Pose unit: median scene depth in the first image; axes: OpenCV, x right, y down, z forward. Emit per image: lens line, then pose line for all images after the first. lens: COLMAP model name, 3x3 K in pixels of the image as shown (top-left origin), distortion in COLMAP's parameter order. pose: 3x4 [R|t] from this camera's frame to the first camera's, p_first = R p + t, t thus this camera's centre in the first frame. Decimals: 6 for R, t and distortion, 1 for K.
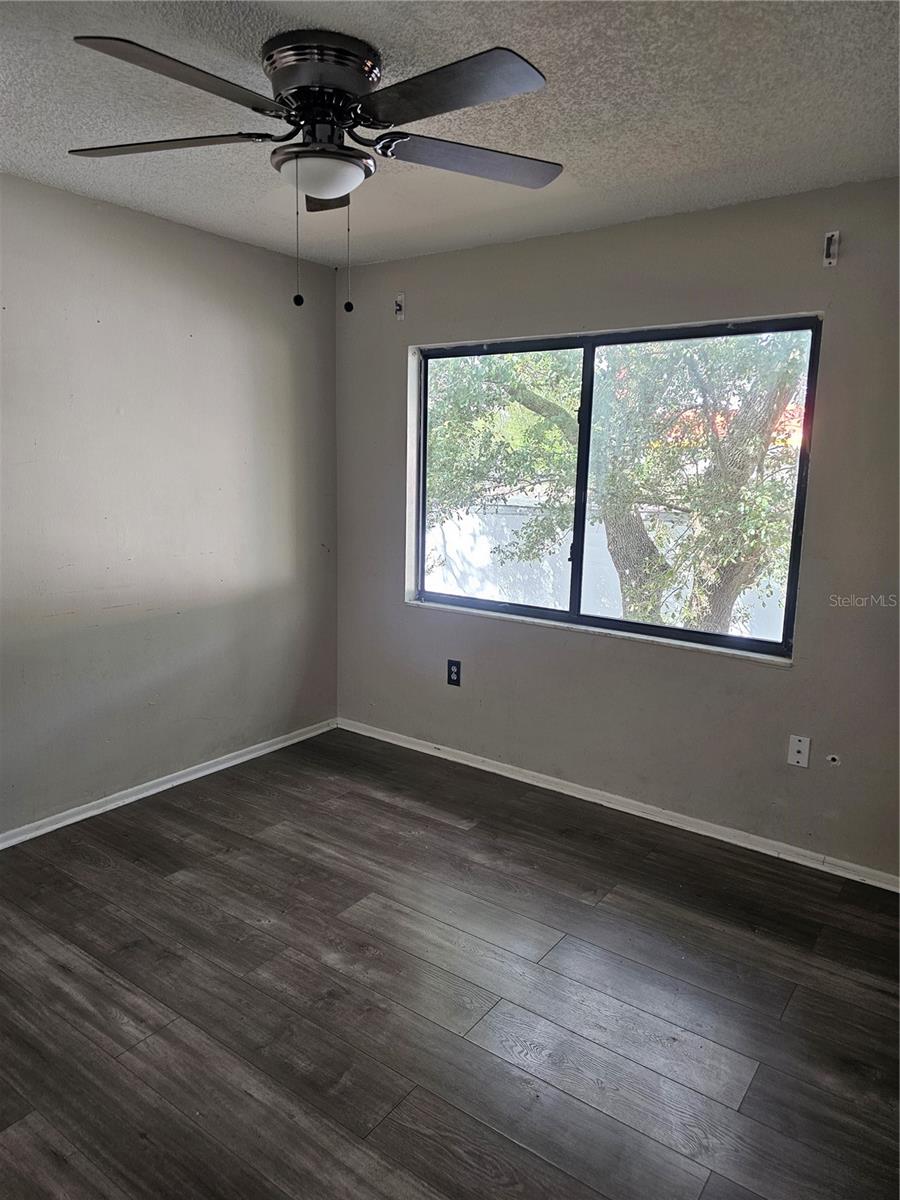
lens RADIAL K [[799.8, 0, 436.5], [0, 799.8, 604.8], [0, 0, 1]] dist [0.045741, -0.041246]
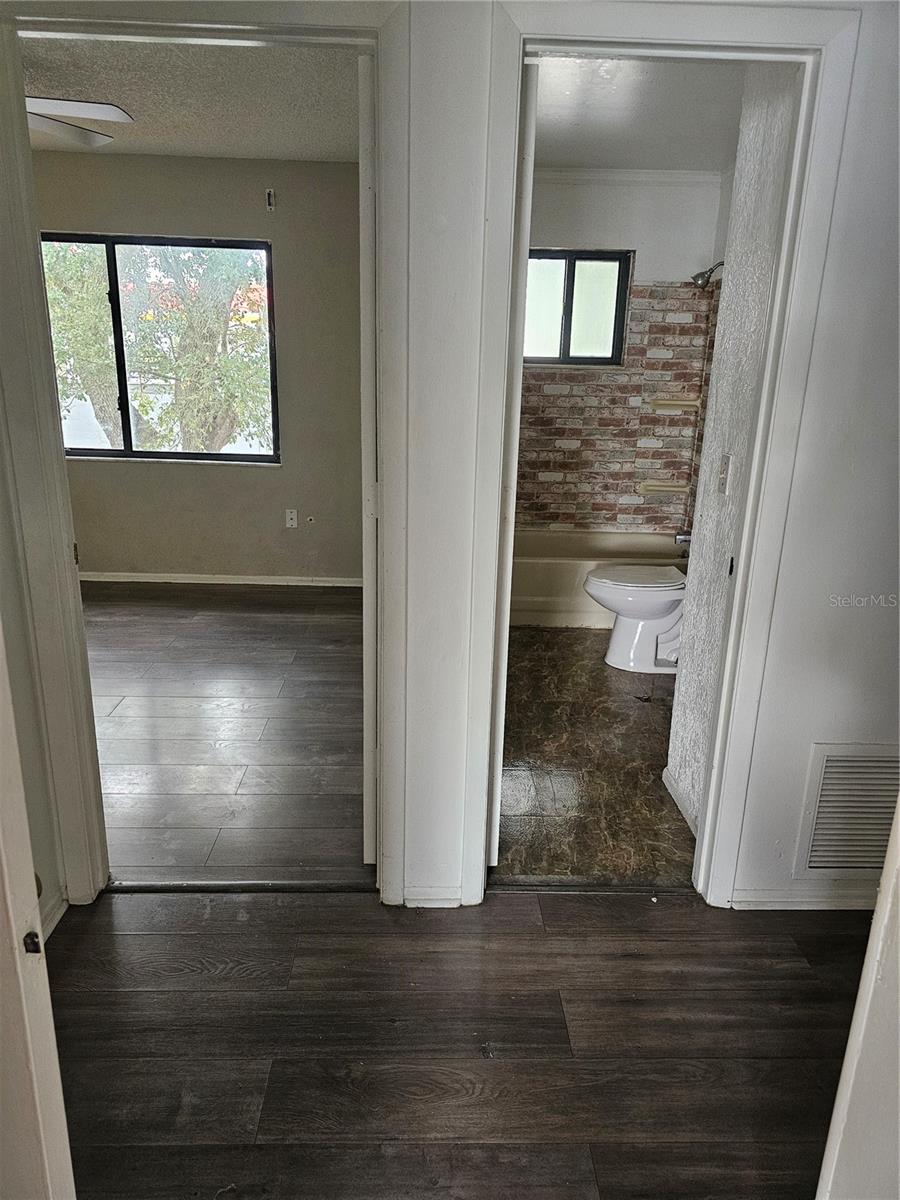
lens RADIAL K [[799.8, 0, 436.5], [0, 799.8, 604.8], [0, 0, 1]] dist [0.045741, -0.041246]
pose [[0.798629, -0.174881, 0.575854, -0.296497], [0.090209, 0.980824, 0.172759, 0.096462], [-0.595024, -0.086024, 0.799091, -0.517594]]
